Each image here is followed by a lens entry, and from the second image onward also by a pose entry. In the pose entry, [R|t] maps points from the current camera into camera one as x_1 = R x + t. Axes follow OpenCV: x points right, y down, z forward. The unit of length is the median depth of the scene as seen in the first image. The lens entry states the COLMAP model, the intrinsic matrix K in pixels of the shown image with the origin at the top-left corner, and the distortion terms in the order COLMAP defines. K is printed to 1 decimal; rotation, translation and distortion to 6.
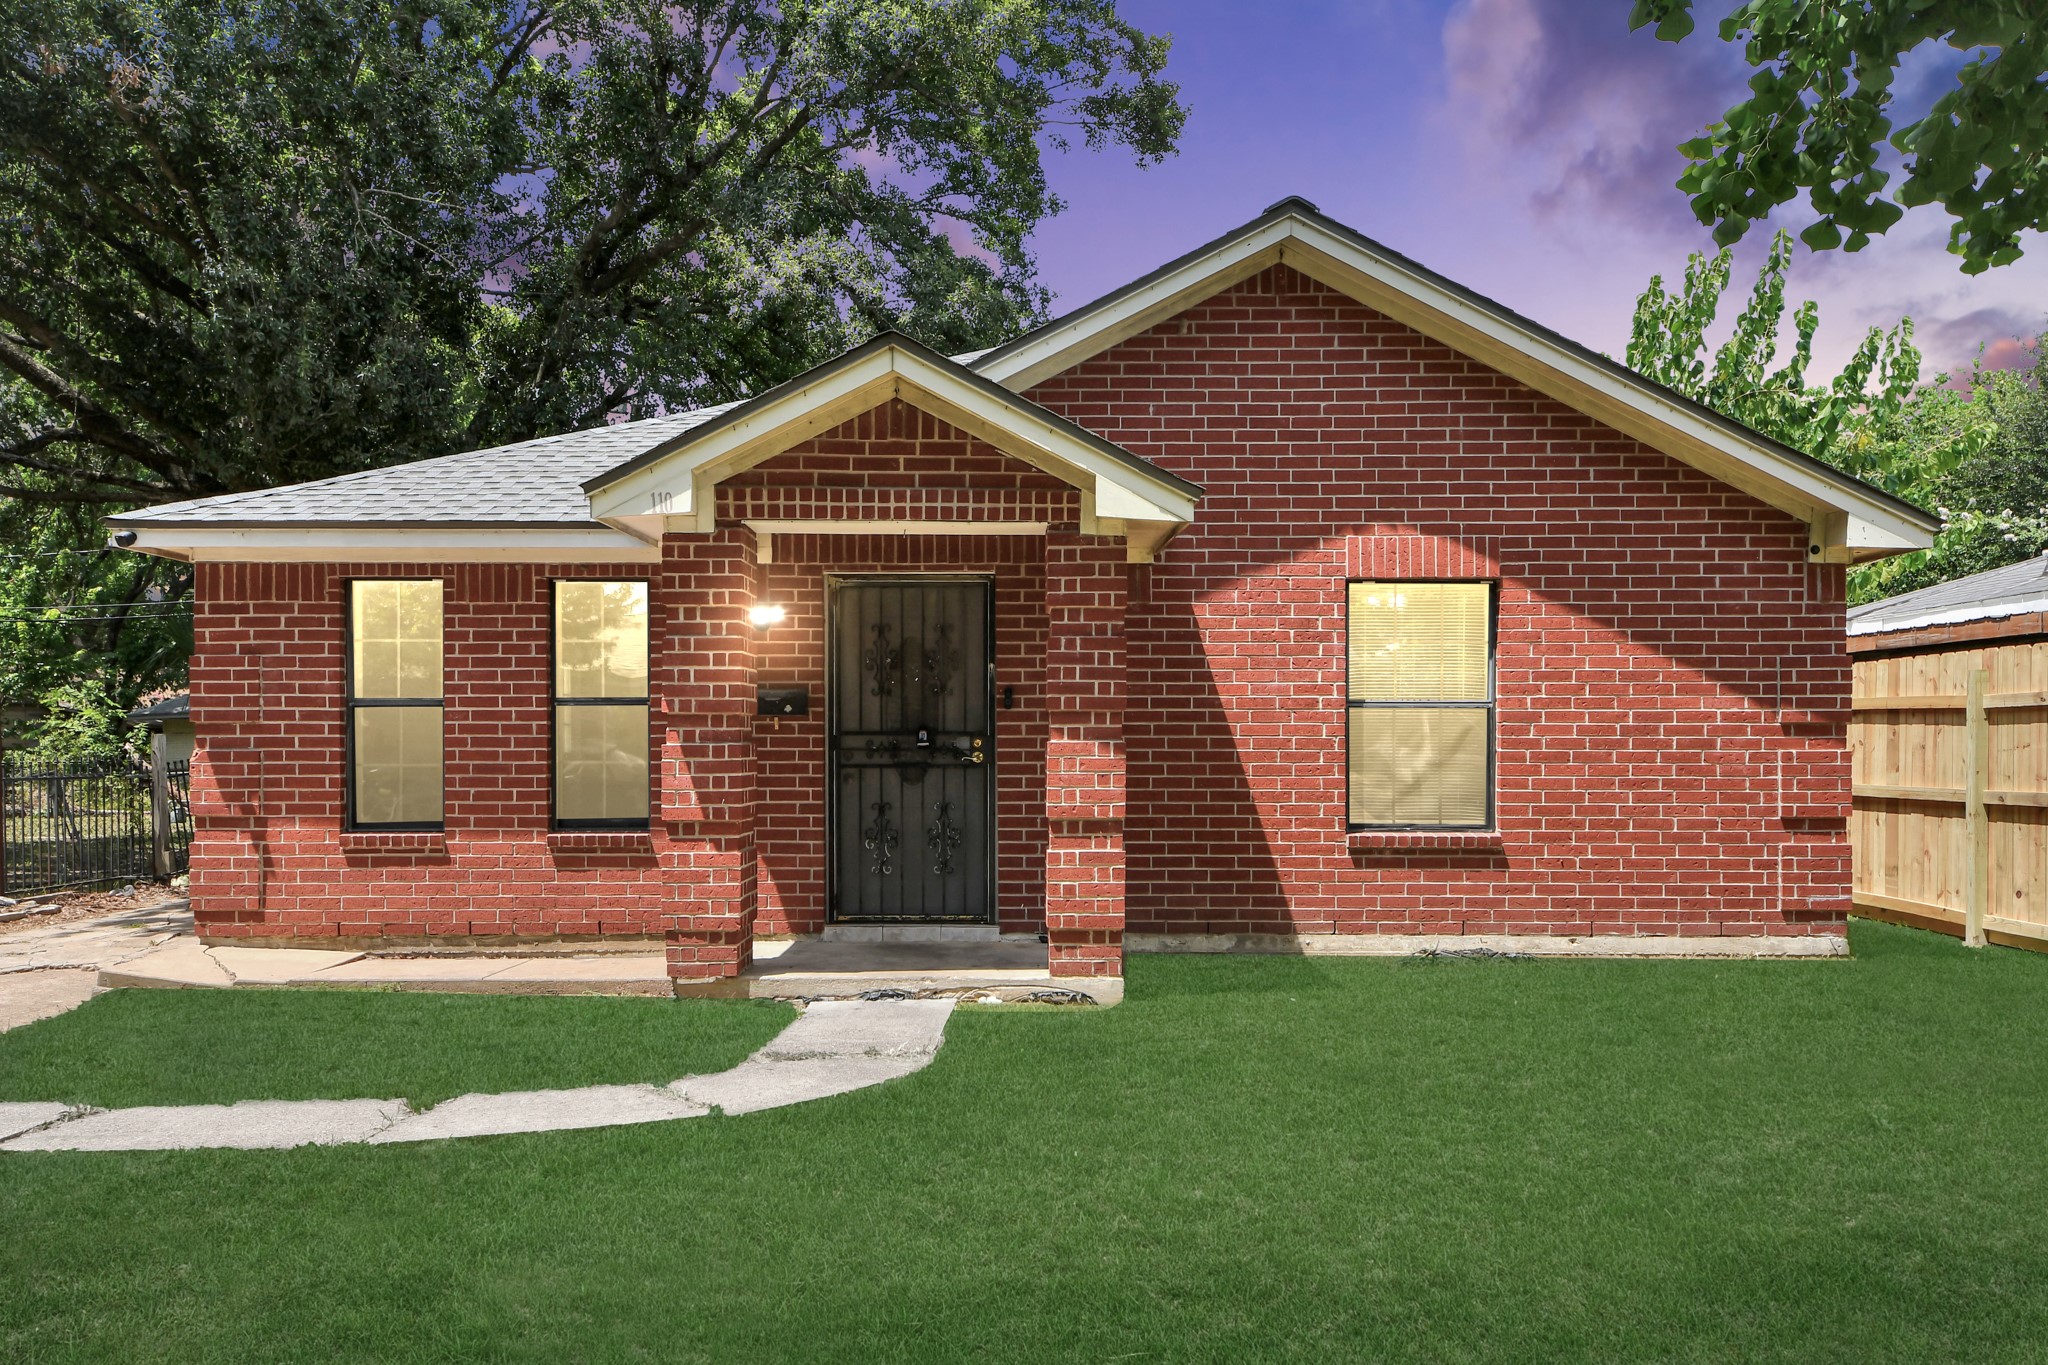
lens RADIAL K [[1405.2, 0, 1026.3], [0, 1405.2, 737.1], [0, 0, 1]] dist [0.026520, -0.002572]
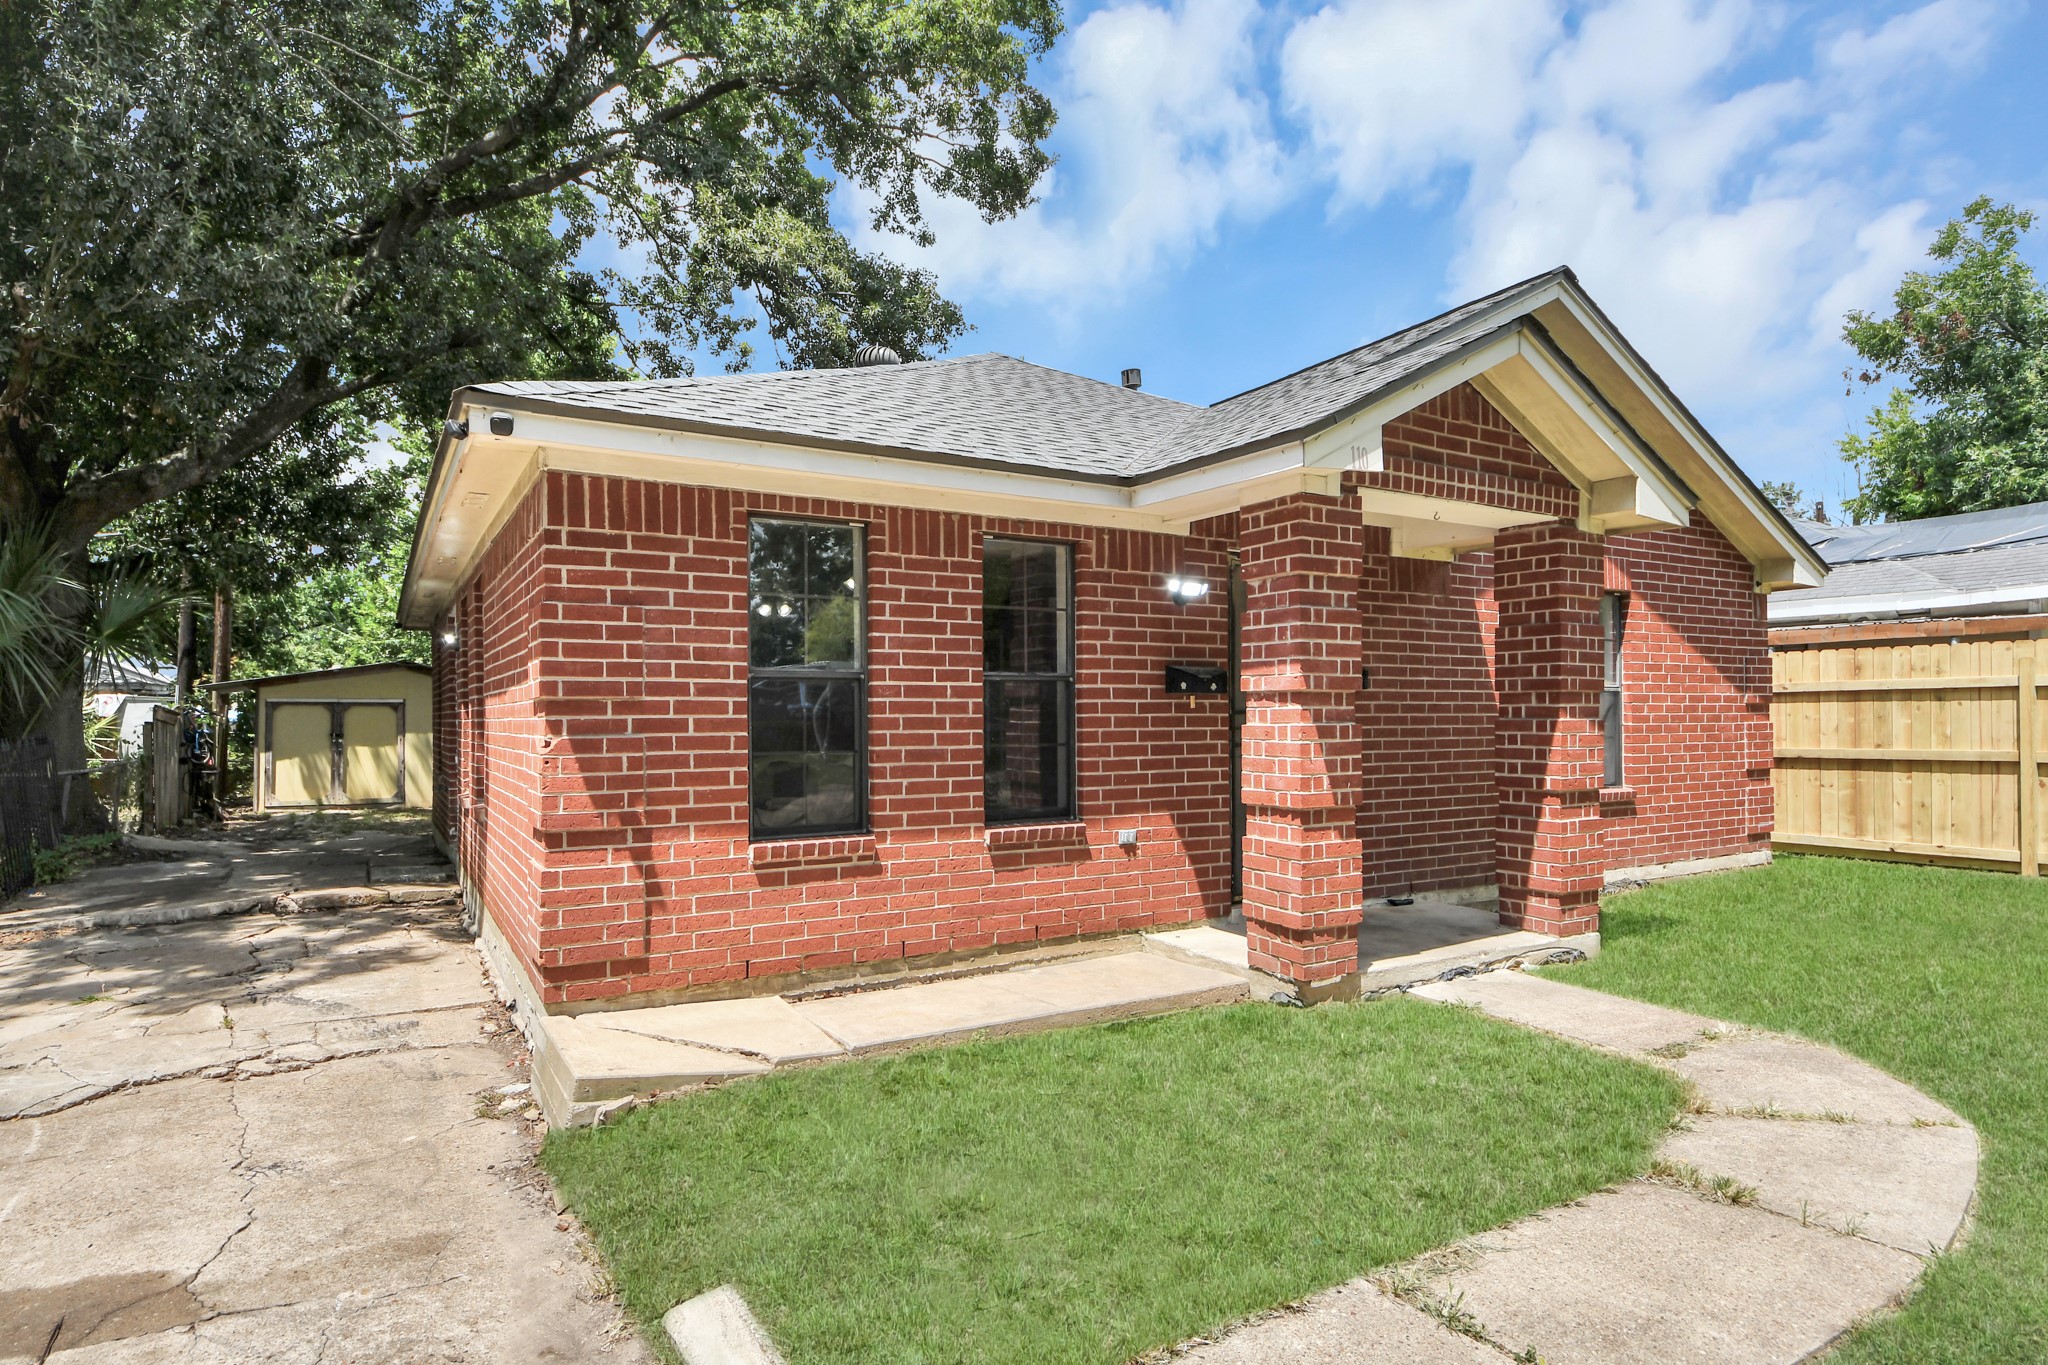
lens RADIAL K [[1089.1, 0, 987.4], [0, 1089.1, 698.9], [0, 0, 1]] dist [0.017423, -0.000365]
pose [[0.862450, 0.004483, 0.506122, -0.681303], [0.002295, 0.999916, -0.012769, -0.002600], [-0.506136, 0.012174, 0.862367, 0.429698]]
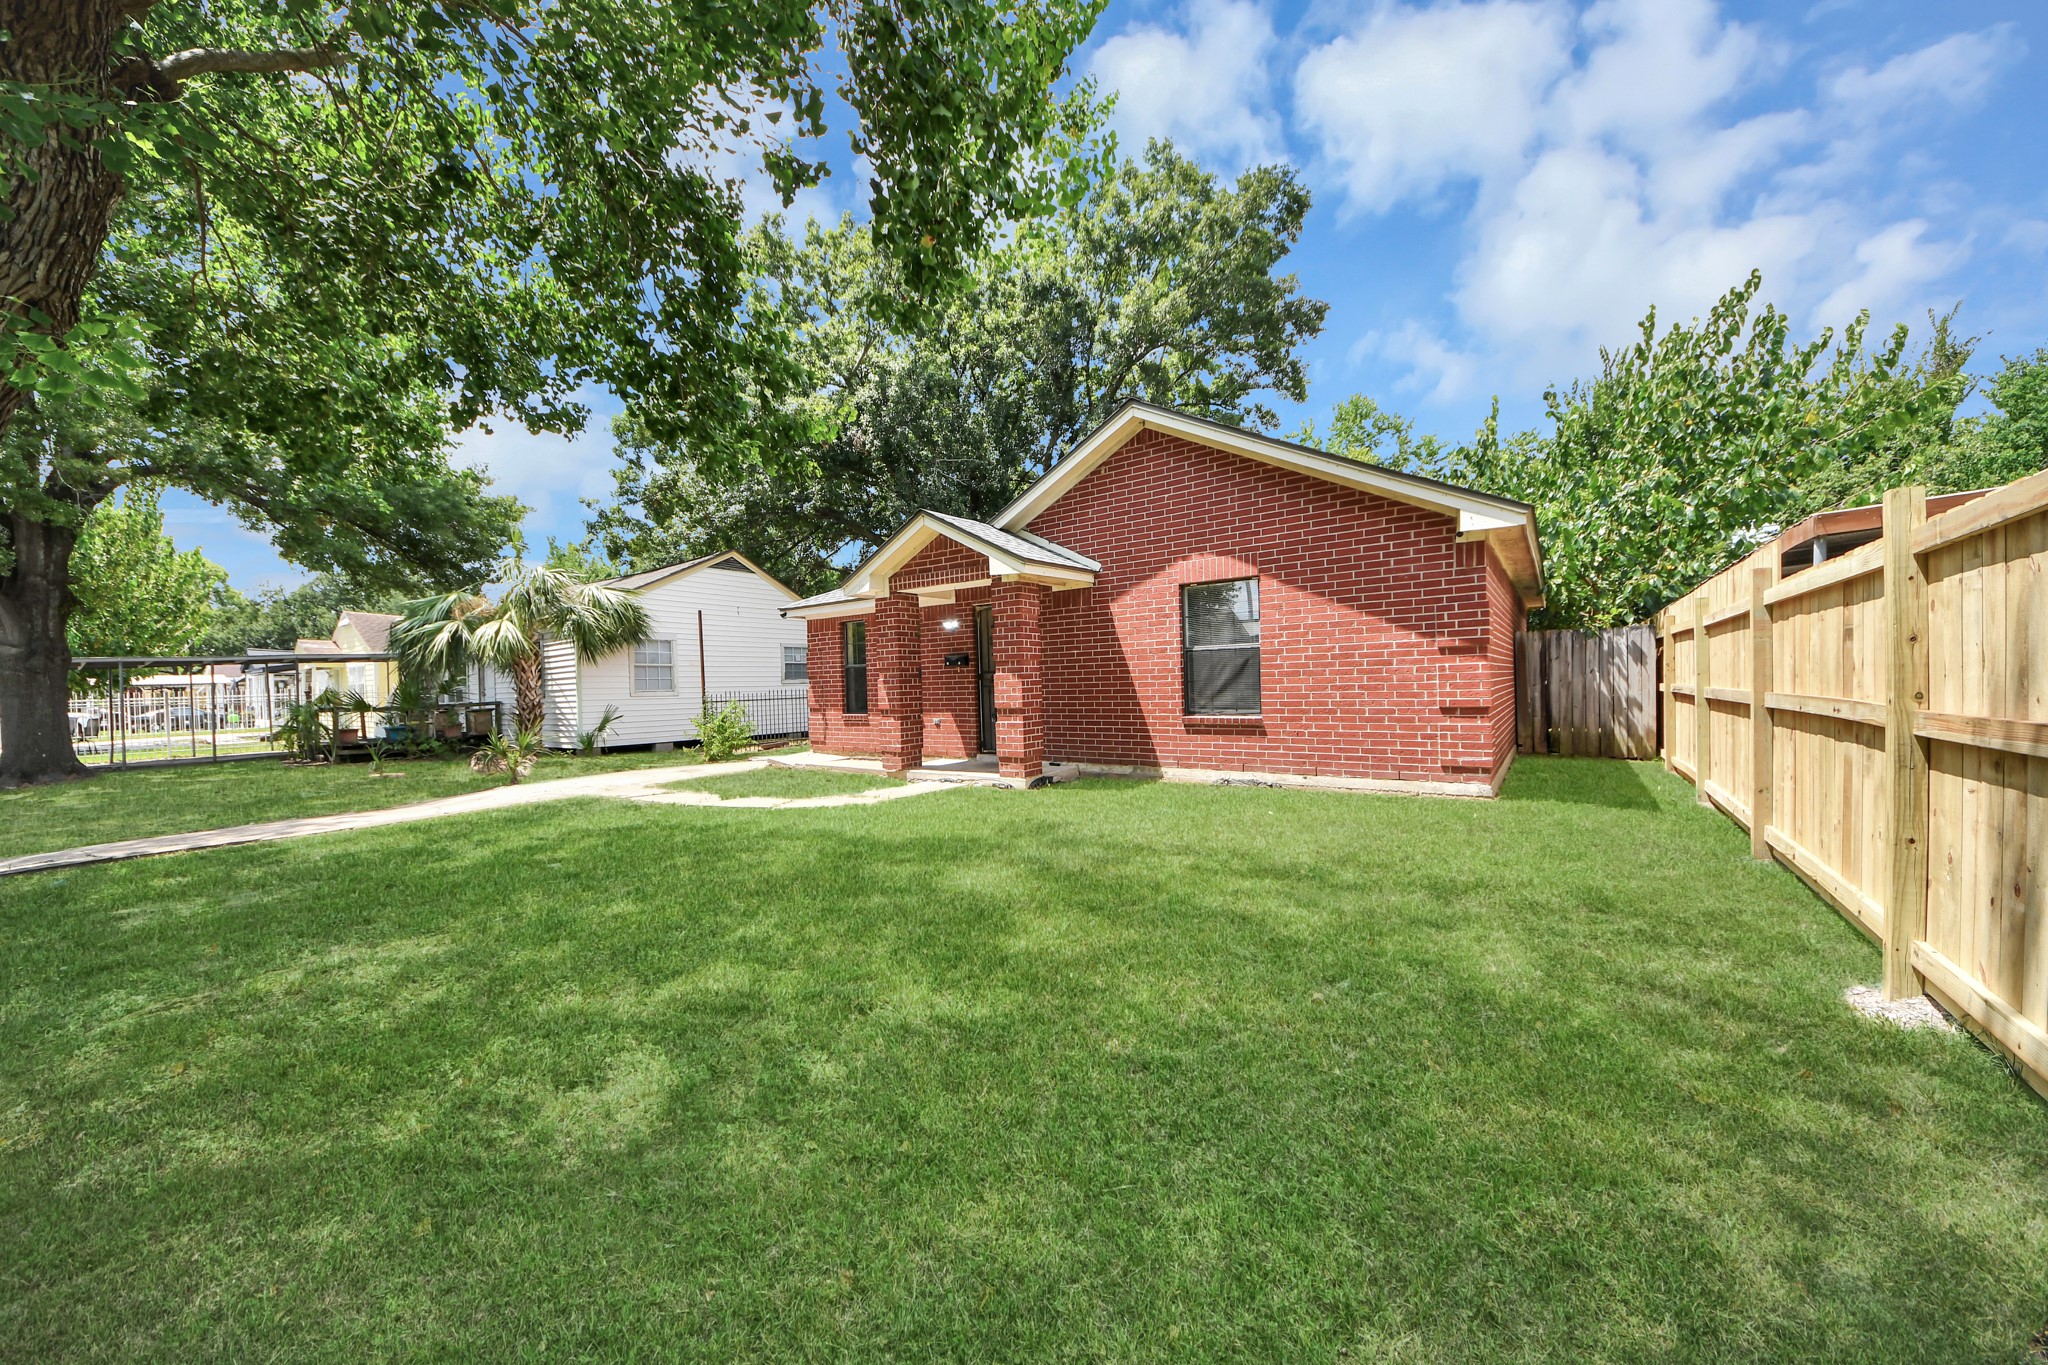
lens RADIAL K [[720.5, 0, 1006.7], [0, 720.5, 692.1], [0, 0, 1]] dist [0.027954, -0.016341]
pose [[0.799609, -0.015765, -0.600314, 0.629666], [0.030463, 0.999433, 0.014329, 0.013645], [0.599748, -0.029745, 0.799636, 0.061617]]
